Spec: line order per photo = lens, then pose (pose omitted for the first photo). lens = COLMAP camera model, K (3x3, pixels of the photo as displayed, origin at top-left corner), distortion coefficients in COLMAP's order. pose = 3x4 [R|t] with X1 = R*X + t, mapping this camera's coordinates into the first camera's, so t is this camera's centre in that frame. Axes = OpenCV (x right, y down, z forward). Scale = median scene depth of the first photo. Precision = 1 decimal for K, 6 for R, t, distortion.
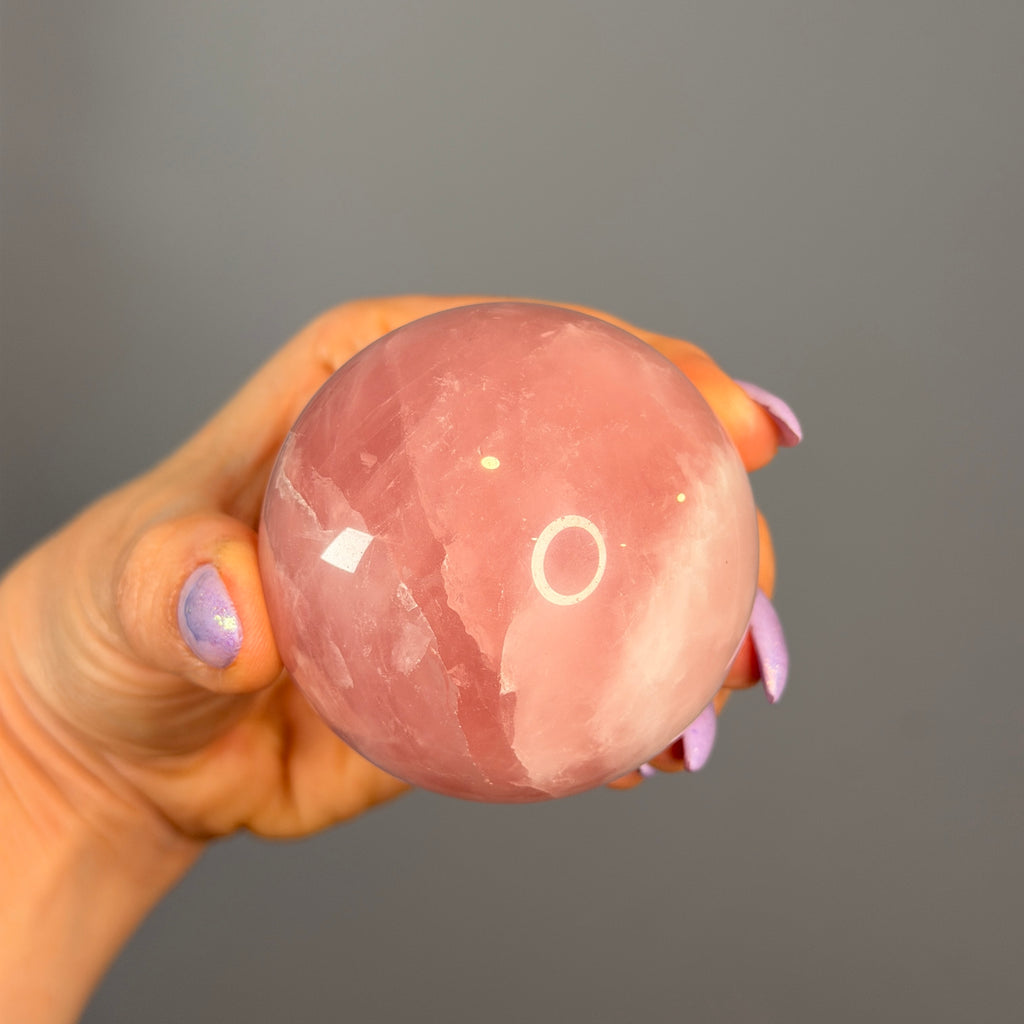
lens RADIAL K [[2238.3, 0, 512.0], [0, 2238.3, 512.0], [0, 0, 1]] dist [0.466040, -8.851462]
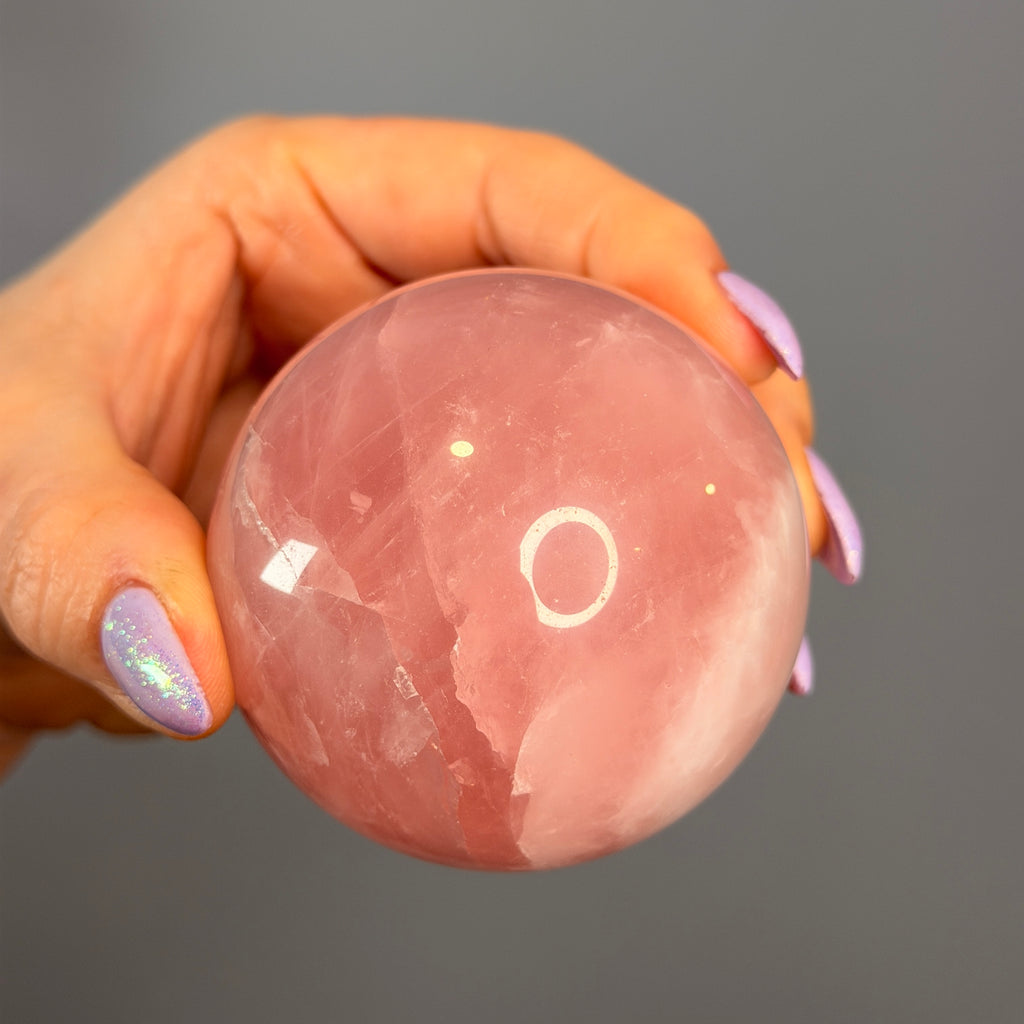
lens RADIAL K [[2238.3, 0, 512.0], [0, 2238.3, 512.0], [0, 0, 1]] dist [0.466040, -8.851462]
pose [[0.995777, 0.036459, 0.084260, -0.078145], [-0.051620, 0.981300, 0.185433, -0.173528], [-0.075924, -0.188999, 0.979038, 0.208224]]
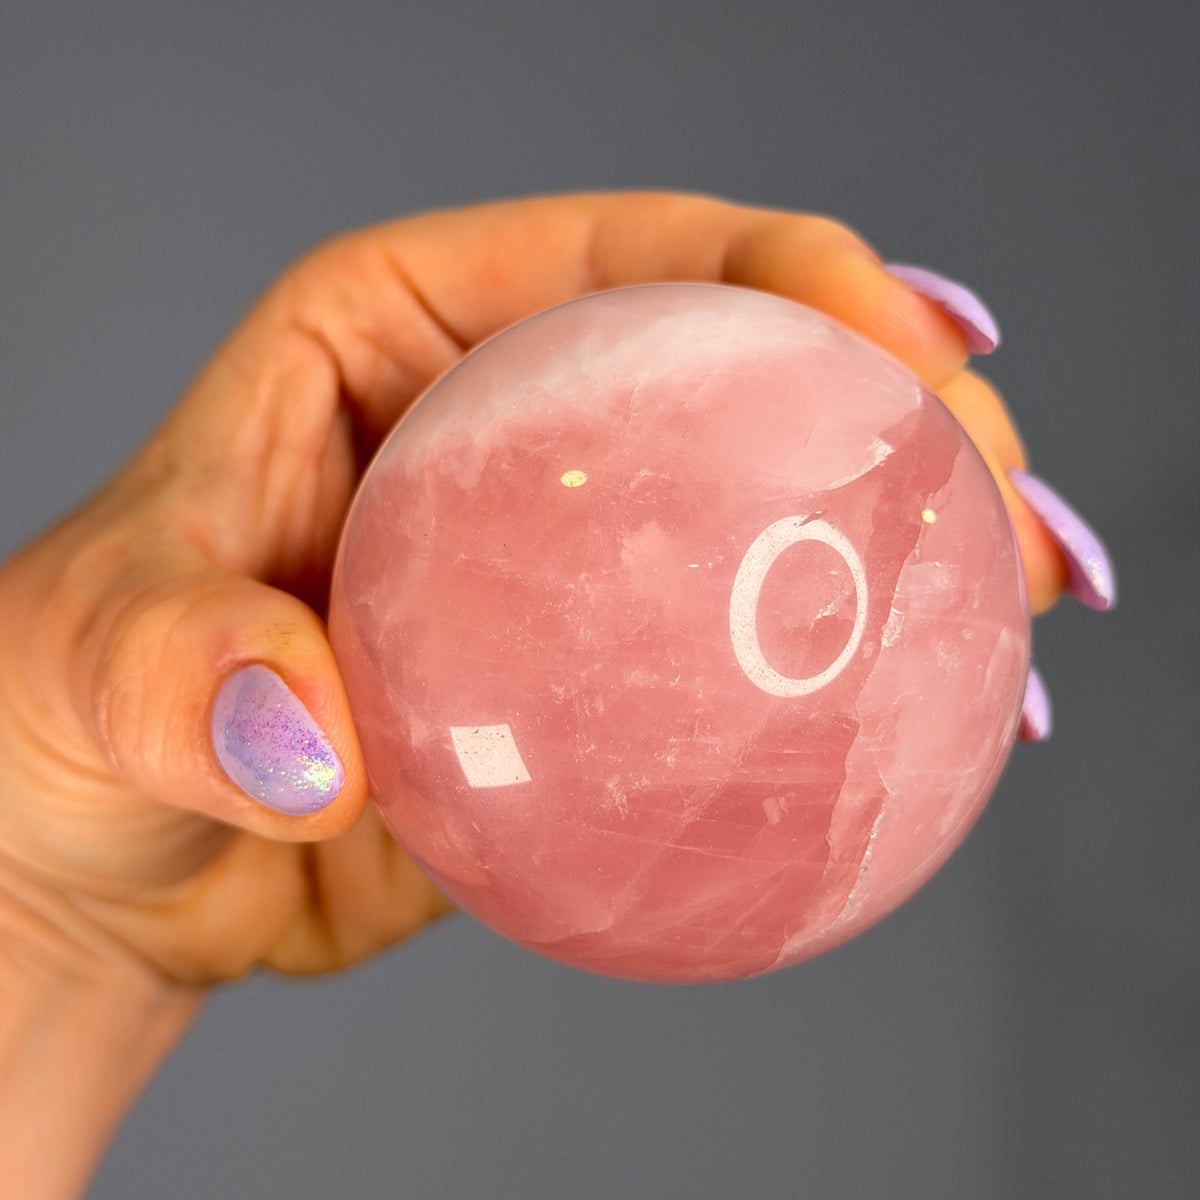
lens RADIAL K [[2623.0, 0, 600.0], [0, 2623.0, 600.0], [0, 0, 1]] dist [0.466040, -8.851462]
pose [[-0.661415, -0.748857, 0.041758, -0.013915], [0.727760, -0.627325, 0.277180, -0.249803], [-0.181373, 0.213721, 0.959910, 0.216325]]
